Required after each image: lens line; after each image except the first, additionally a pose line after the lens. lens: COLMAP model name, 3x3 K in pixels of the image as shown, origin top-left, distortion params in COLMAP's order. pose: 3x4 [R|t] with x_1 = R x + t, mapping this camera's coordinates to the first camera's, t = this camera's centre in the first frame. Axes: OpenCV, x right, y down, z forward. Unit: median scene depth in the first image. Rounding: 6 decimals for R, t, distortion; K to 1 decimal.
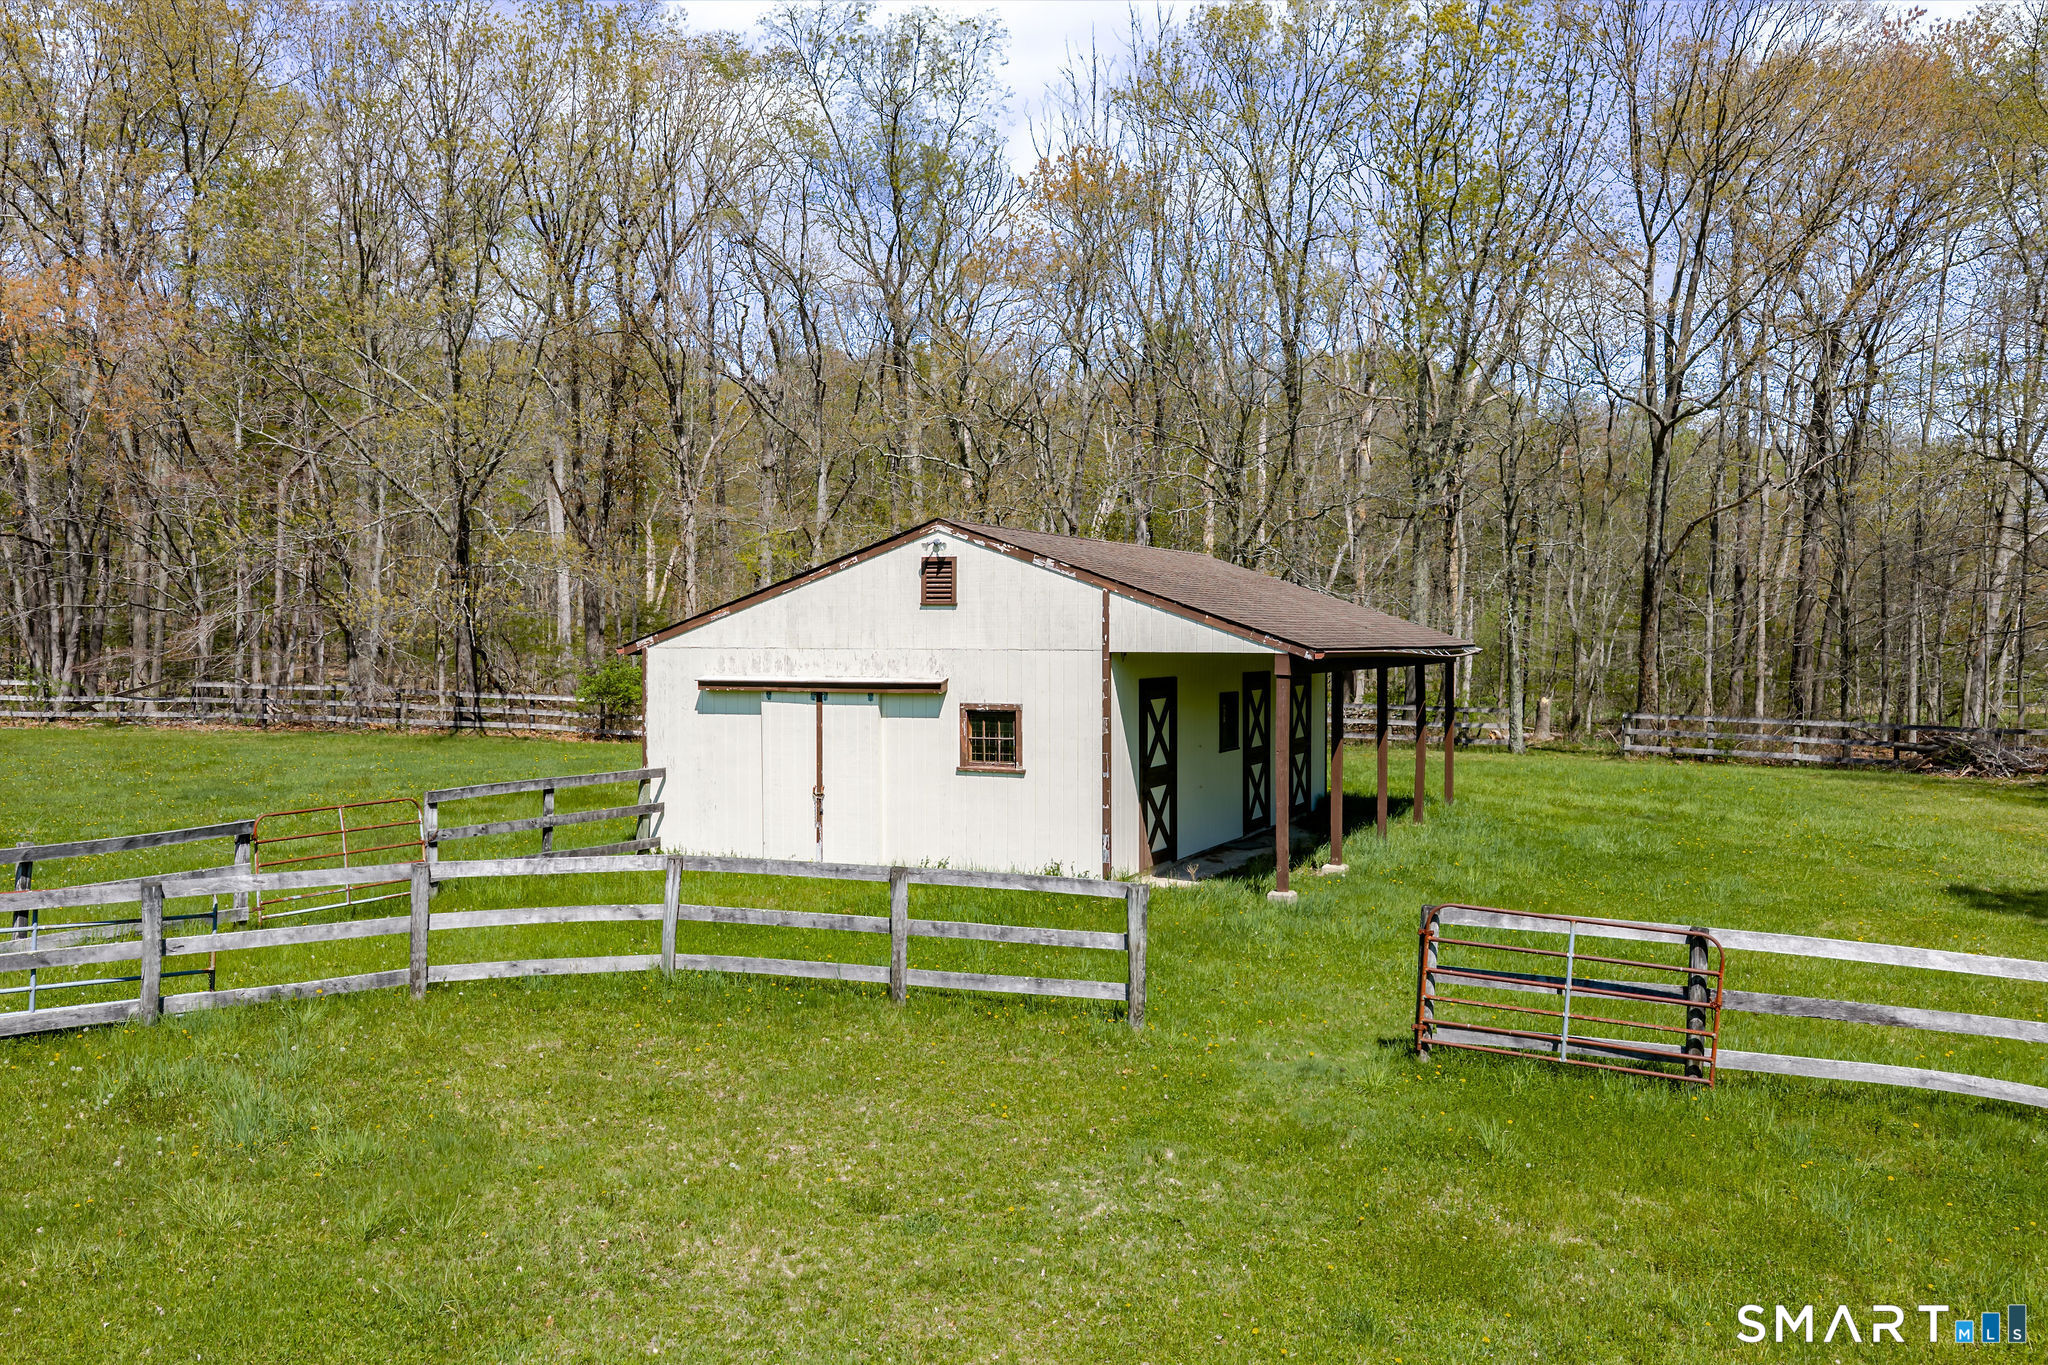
lens RADIAL K [[1729.4, 0, 1031.3], [0, 1729.4, 687.5], [0, 0, 1]] dist [0.045434, -0.046090]
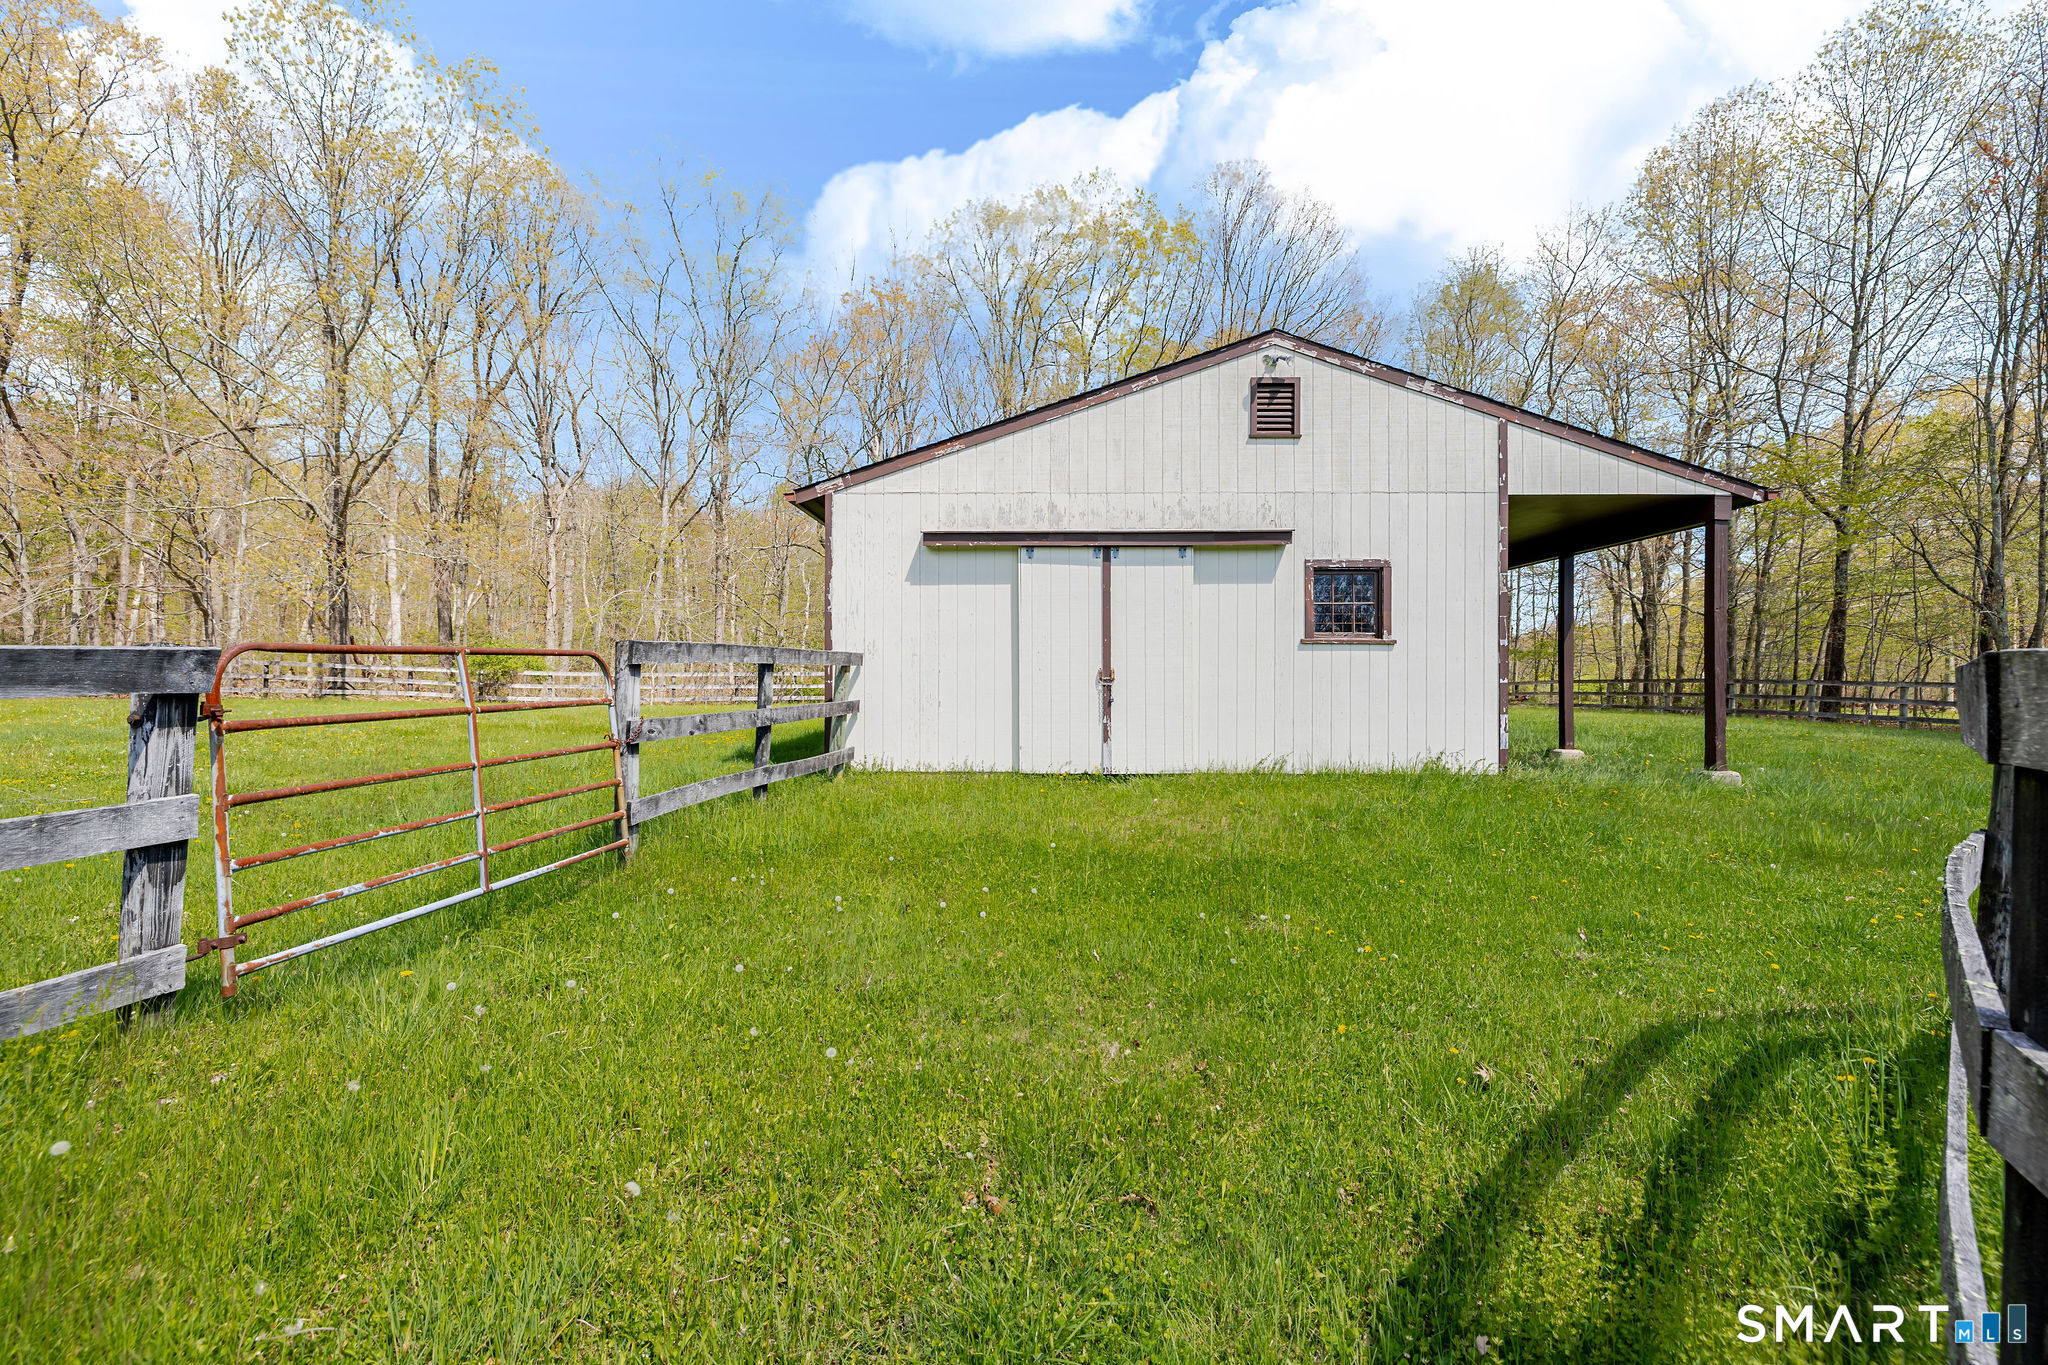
lens RADIAL K [[854.9, 0, 1008.5], [0, 854.9, 670.1], [0, 0, 1]] dist [-0.002521, 0.000326]
pose [[0.917093, 0.005927, 0.398630, -0.322524], [0.010894, 0.999144, -0.039917, 0.074191], [-0.398525, 0.040950, 0.916243, 0.689809]]
